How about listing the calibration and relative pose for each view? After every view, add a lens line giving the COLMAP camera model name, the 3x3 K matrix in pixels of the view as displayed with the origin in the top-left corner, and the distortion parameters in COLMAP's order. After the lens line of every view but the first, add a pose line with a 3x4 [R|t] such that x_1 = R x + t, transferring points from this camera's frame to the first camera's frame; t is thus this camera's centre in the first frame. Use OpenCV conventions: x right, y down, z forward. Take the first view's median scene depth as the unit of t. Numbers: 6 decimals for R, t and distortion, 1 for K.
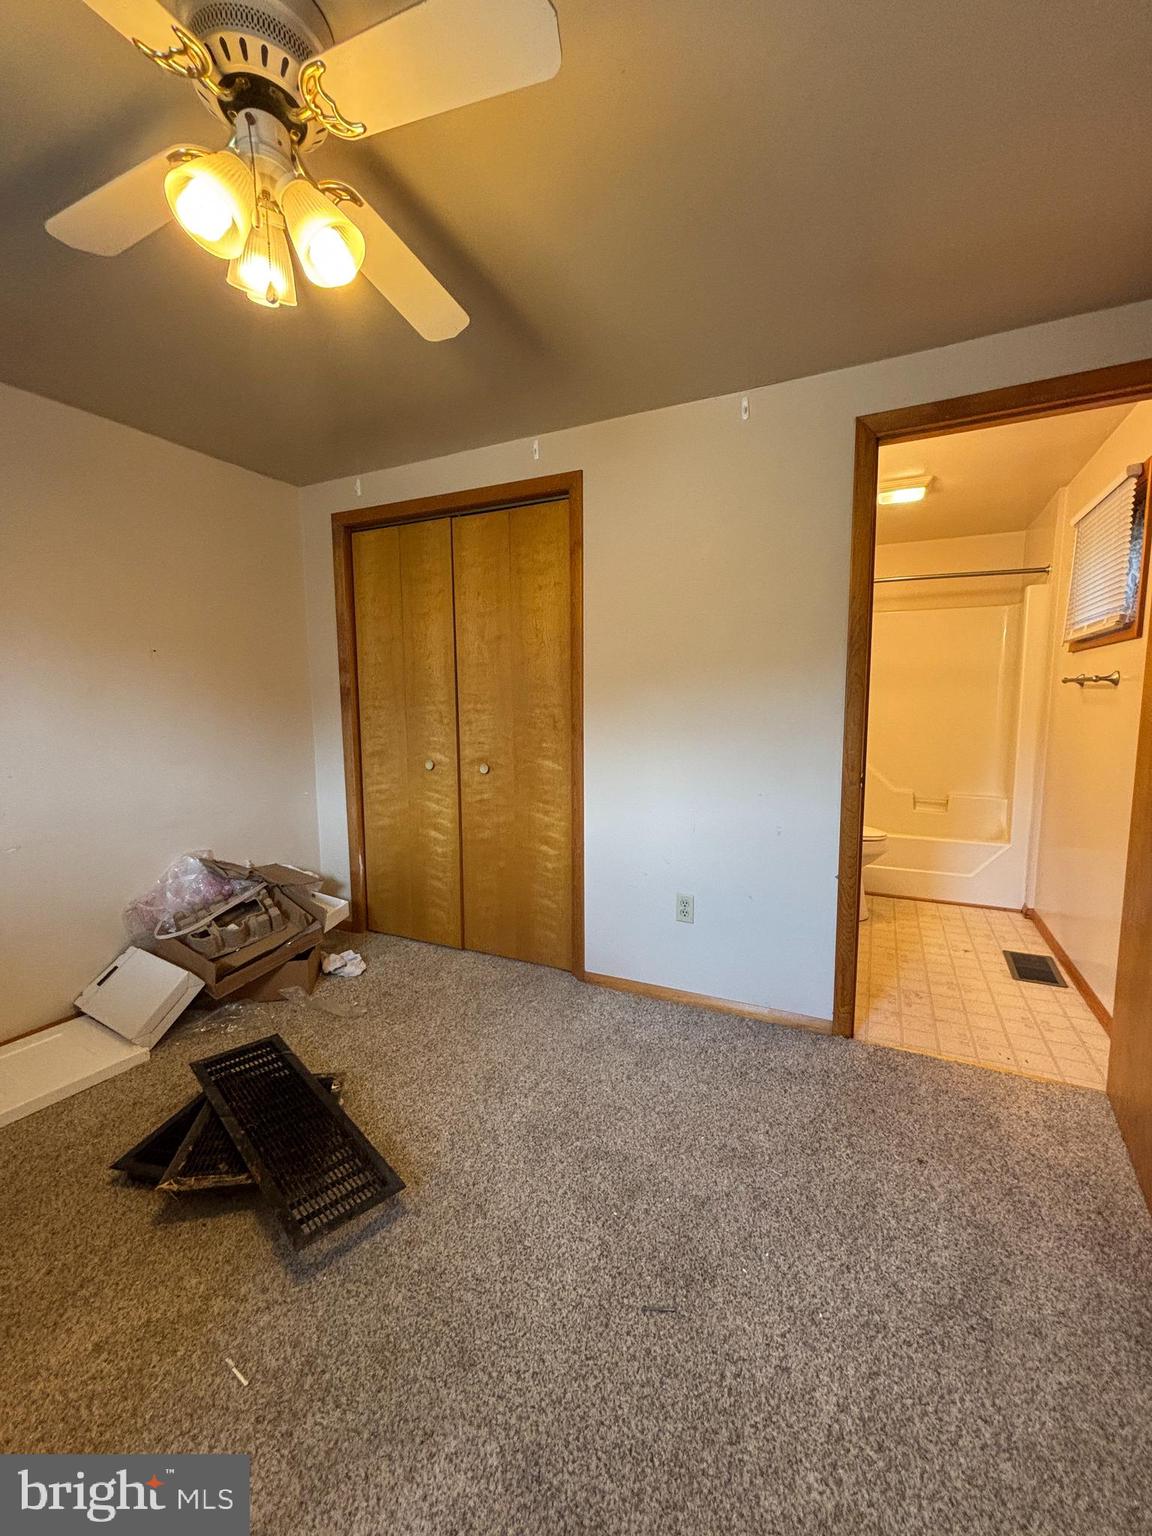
lens RADIAL K [[616.0, 0, 581.5], [0, 616.0, 767.0], [0, 0, 1]] dist [0.002598, 0.000012]
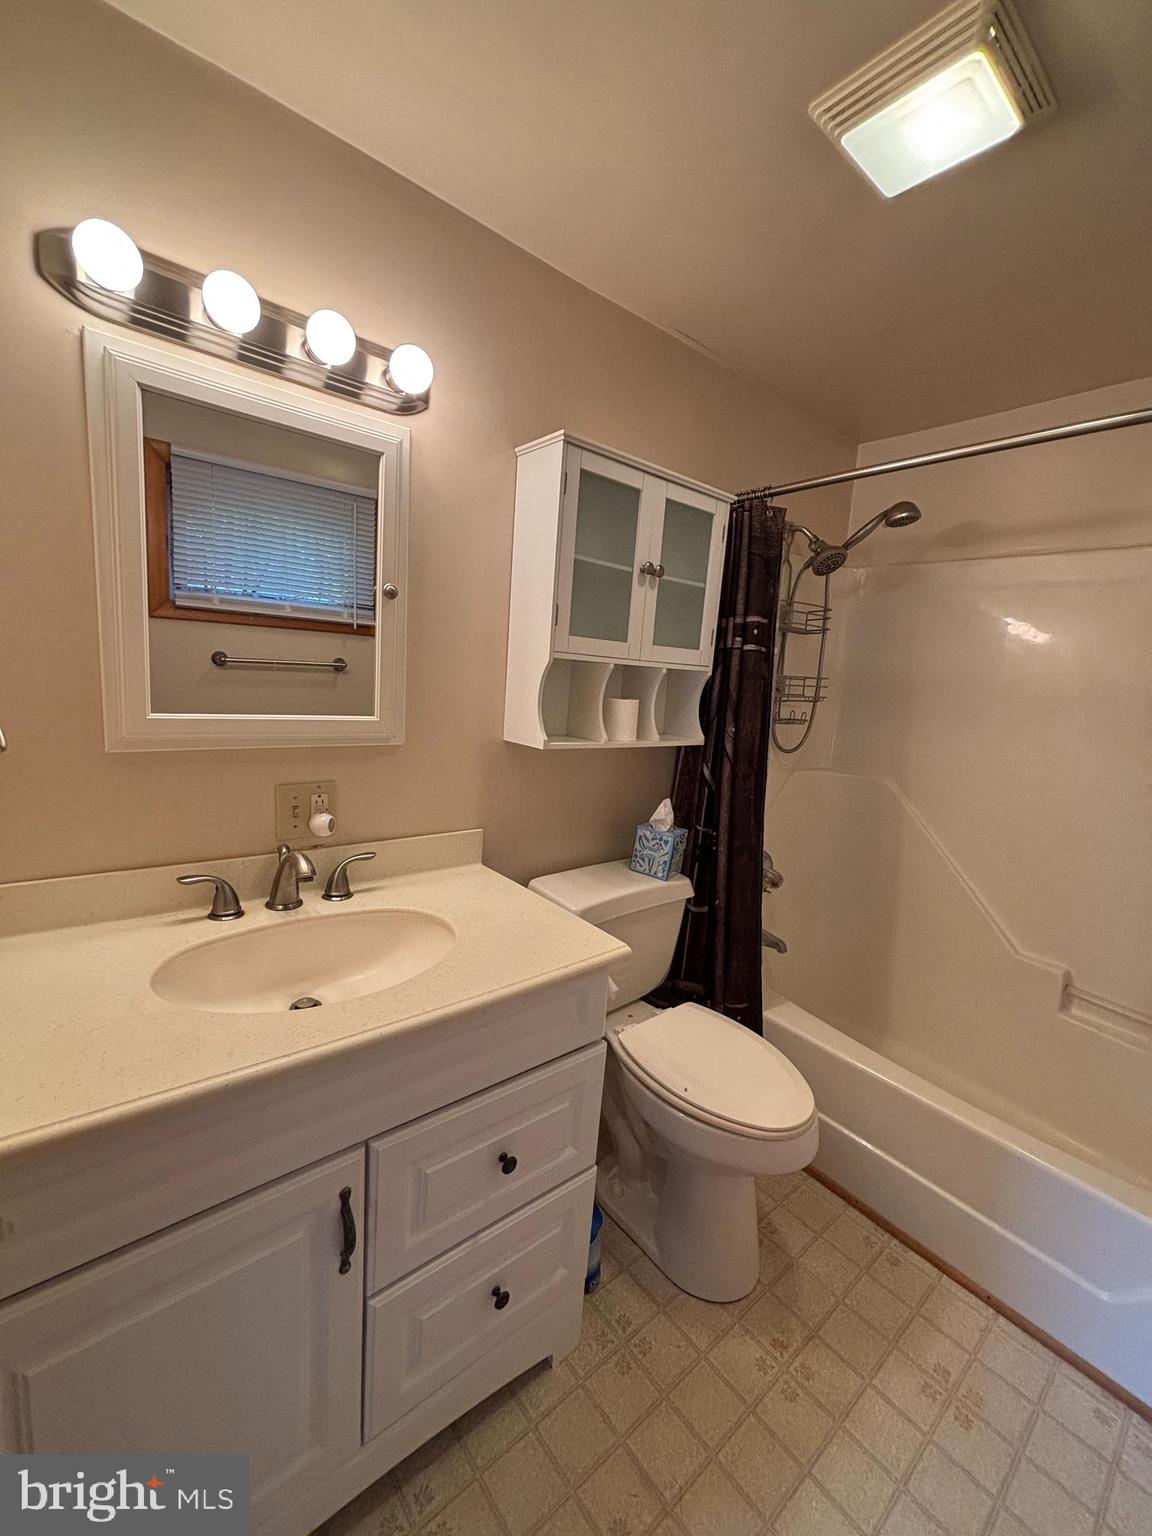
lens RADIAL K [[616.0, 0, 575.2], [0, 616.0, 762.8], [0, 0, 1]] dist [0.007750, -0.003036]
pose [[0.906083, 0.130505, -0.402470, 0.493538], [-0.117174, 0.991435, 0.057686, -0.112925], [0.406551, -0.005109, 0.913614, 0.605115]]
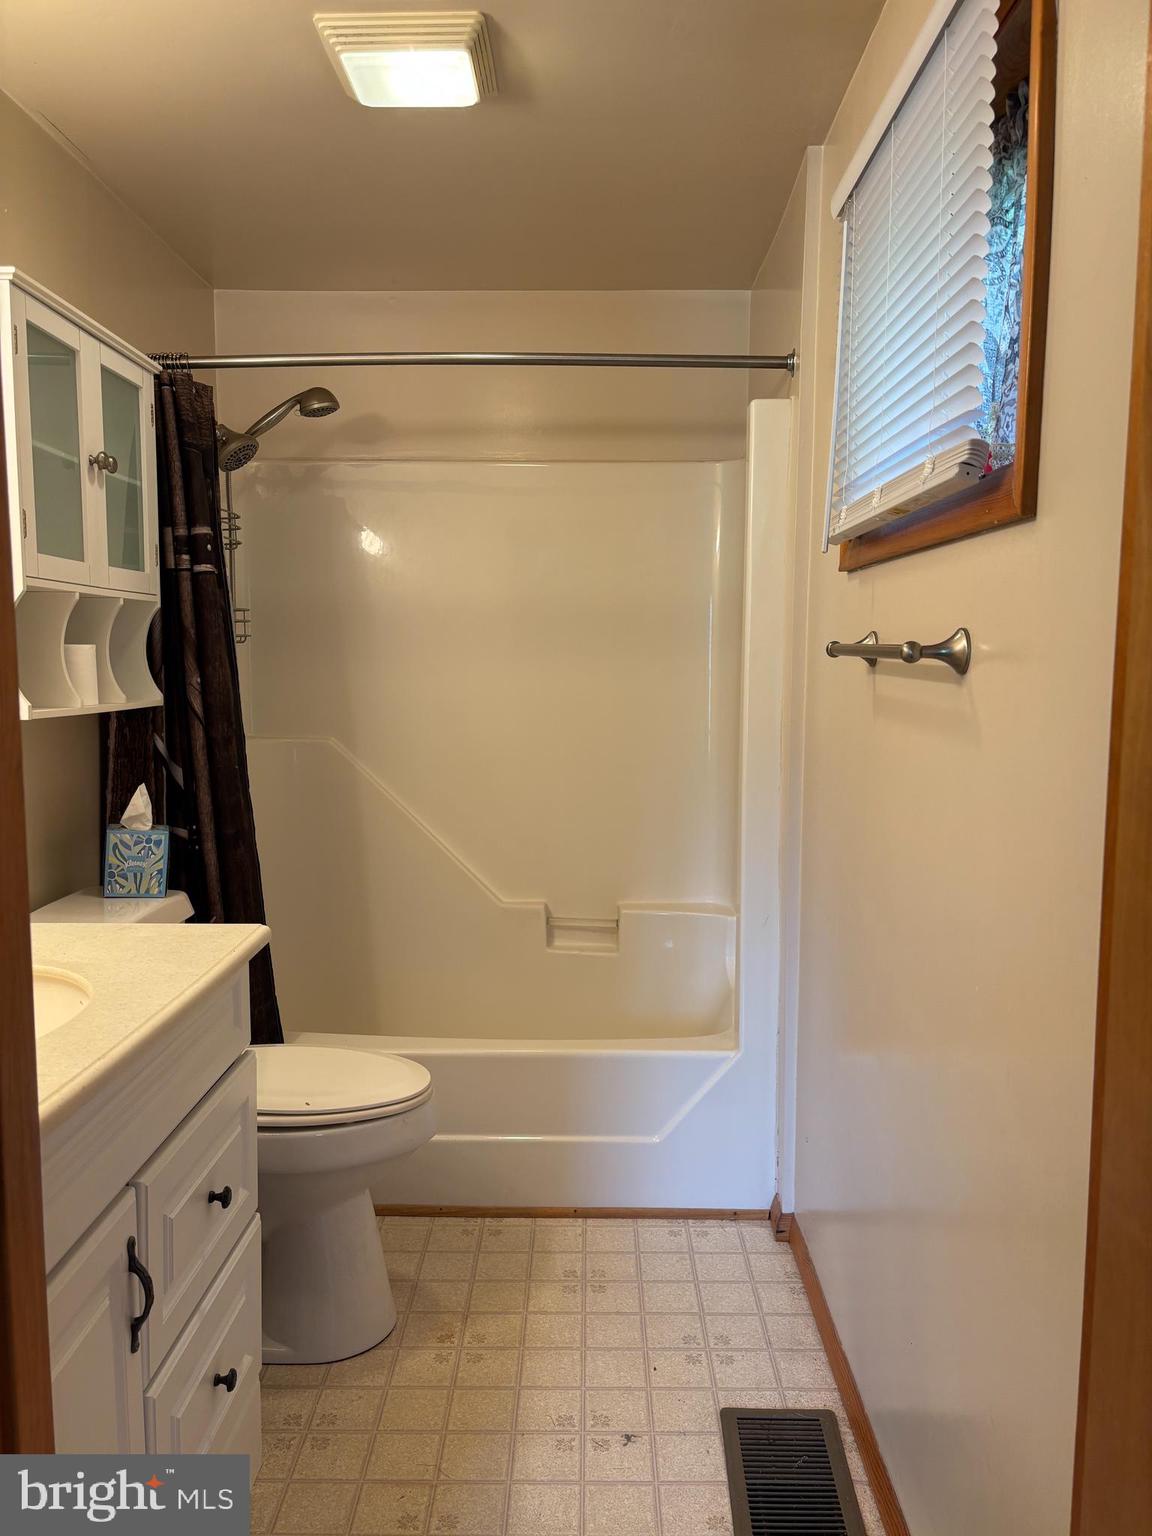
lens RADIAL K [[1170.9, 0, 576.0], [0, 1170.9, 768.0], [0, 0, 1]] dist [0.011546, 0.005321]
pose [[0.905390, -0.034691, 0.423161, 0.299829], [0.036967, 0.999312, 0.002830, -0.064490], [-0.422968, 0.013081, 0.906050, 0.375532]]
